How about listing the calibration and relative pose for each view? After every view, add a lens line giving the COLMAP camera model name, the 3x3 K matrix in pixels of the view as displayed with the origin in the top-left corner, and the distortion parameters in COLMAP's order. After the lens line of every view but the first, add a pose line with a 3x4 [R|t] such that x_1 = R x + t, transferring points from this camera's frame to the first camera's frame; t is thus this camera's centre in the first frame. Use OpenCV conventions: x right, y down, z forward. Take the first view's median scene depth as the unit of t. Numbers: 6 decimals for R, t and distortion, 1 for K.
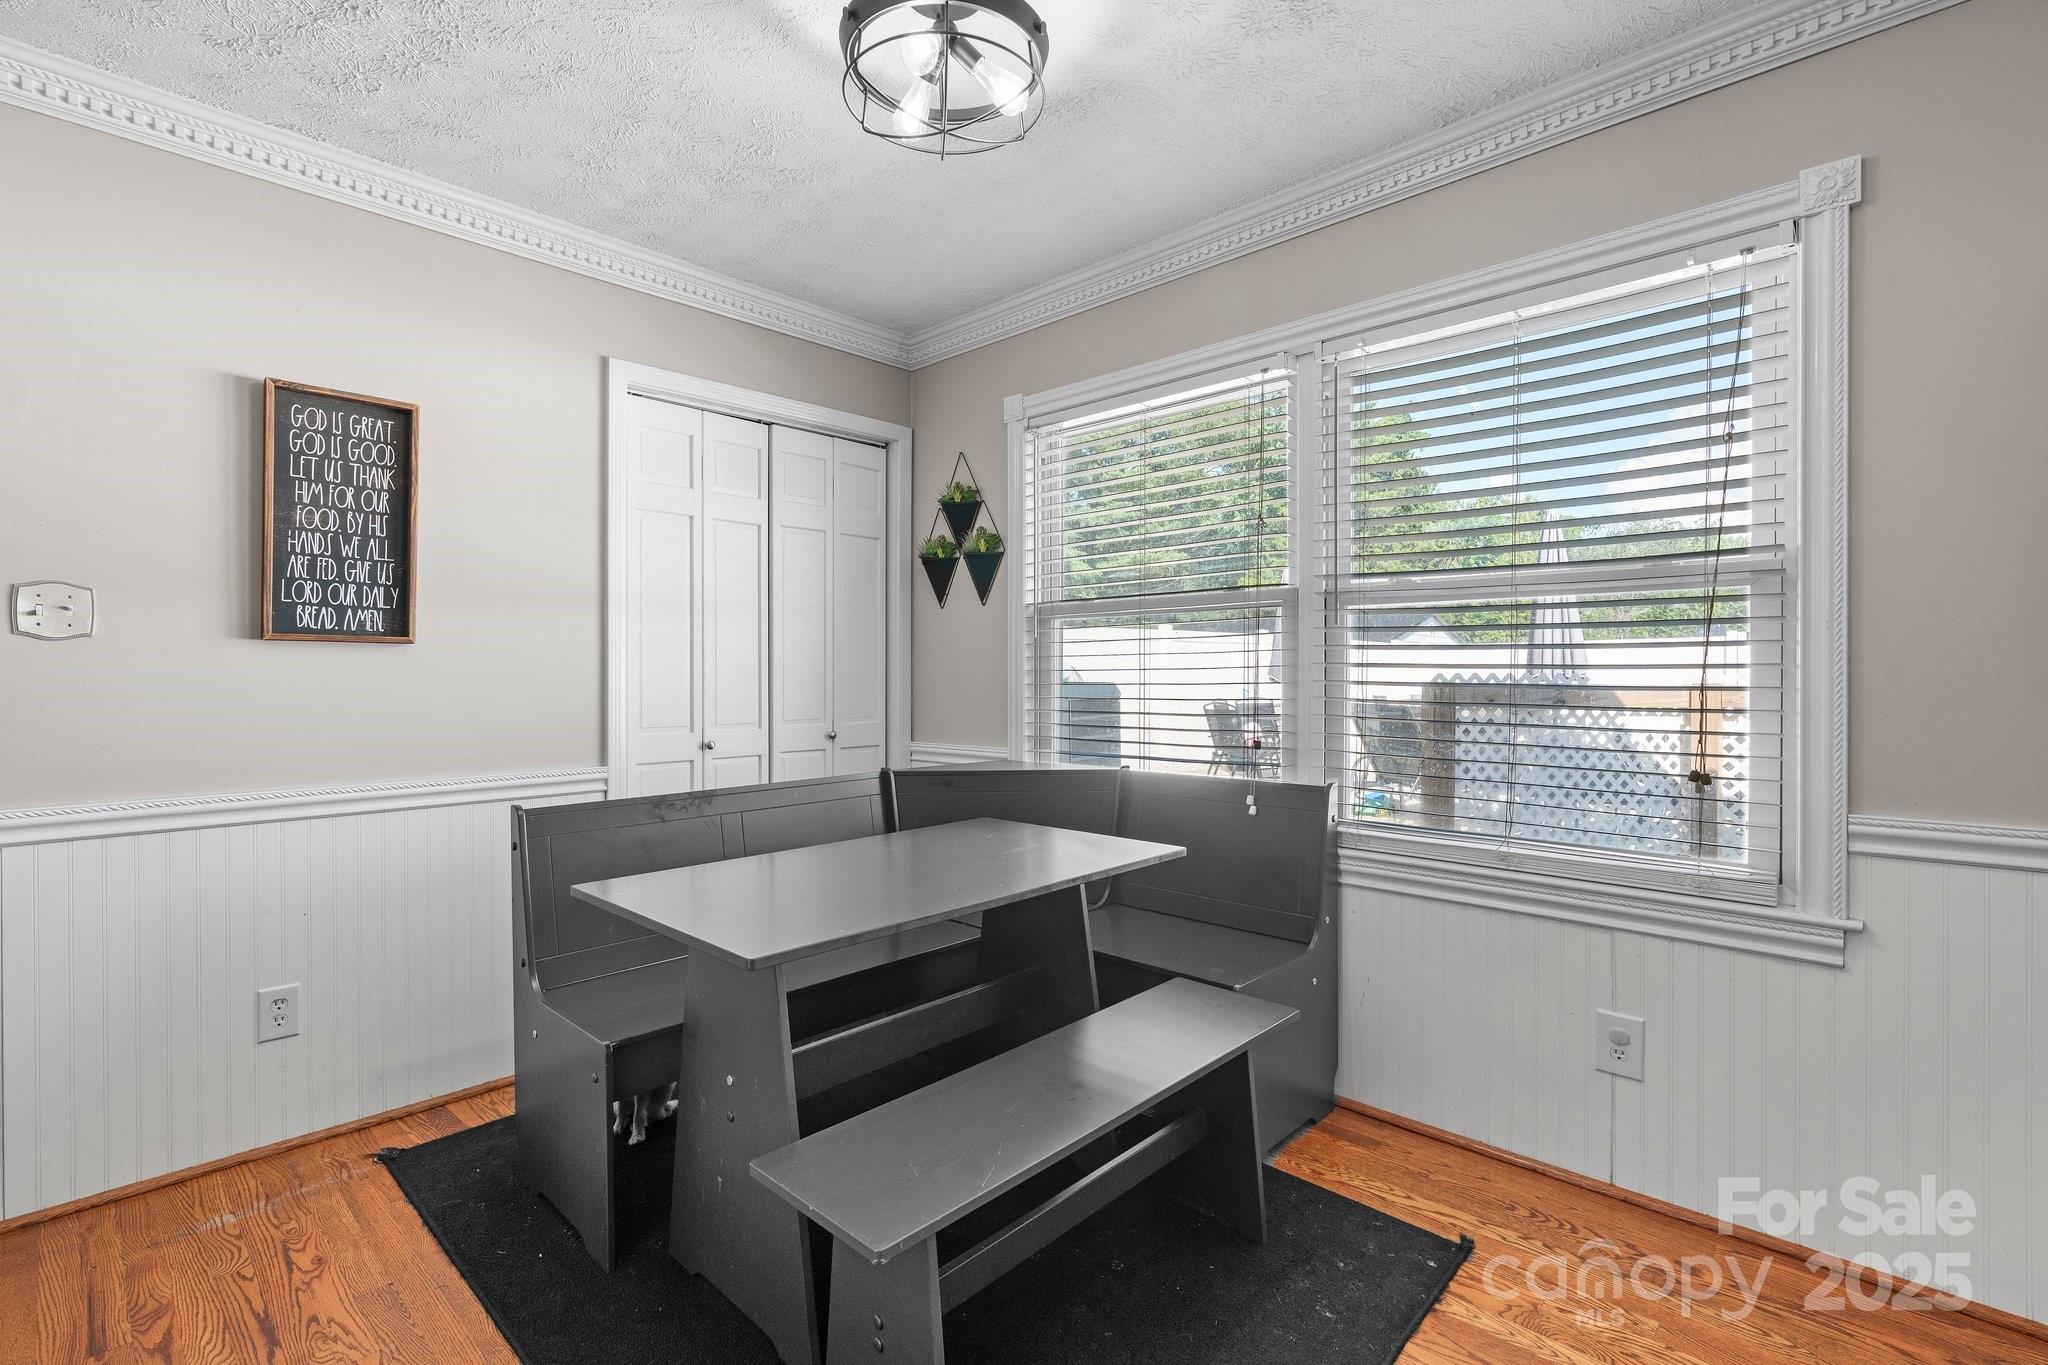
lens RADIAL K [[939.7, 0, 1020.6], [0, 939.7, 680.5], [0, 0, 1]] dist [-0.003642, -0.000194]
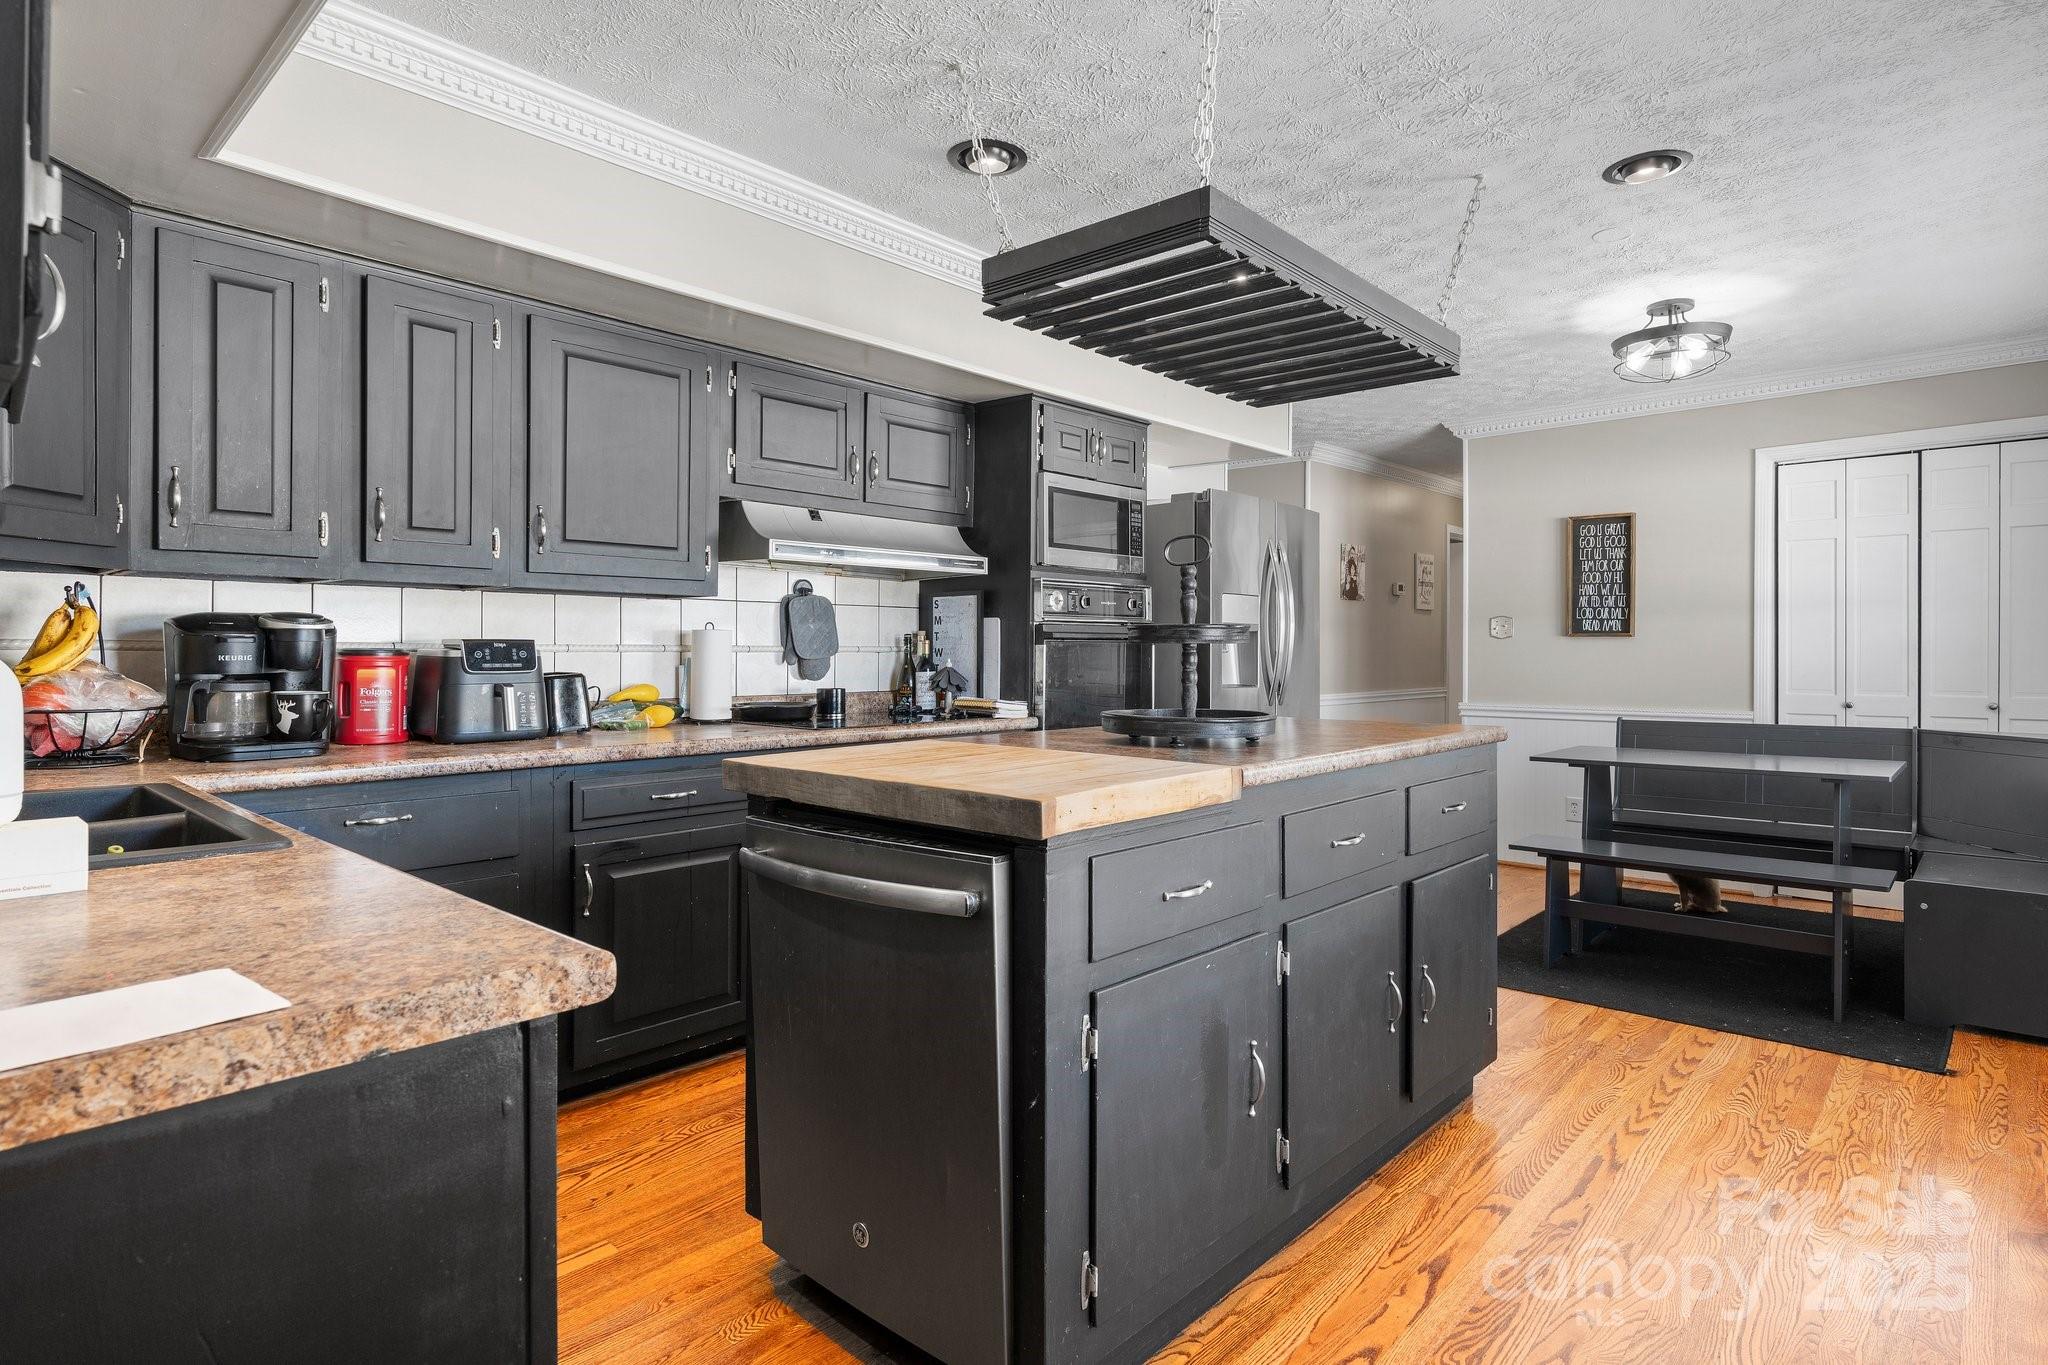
lens RADIAL K [[1065.7, 0, 1028.7], [0, 1065.7, 649.9], [0, 0, 1]] dist [-0.005038, -0.001901]
pose [[0.015182, -0.005024, -0.999872, 1.546911], [-0.010168, 0.999935, -0.005179, 0.011716], [0.999833, 0.010246, 0.015130, -0.273748]]
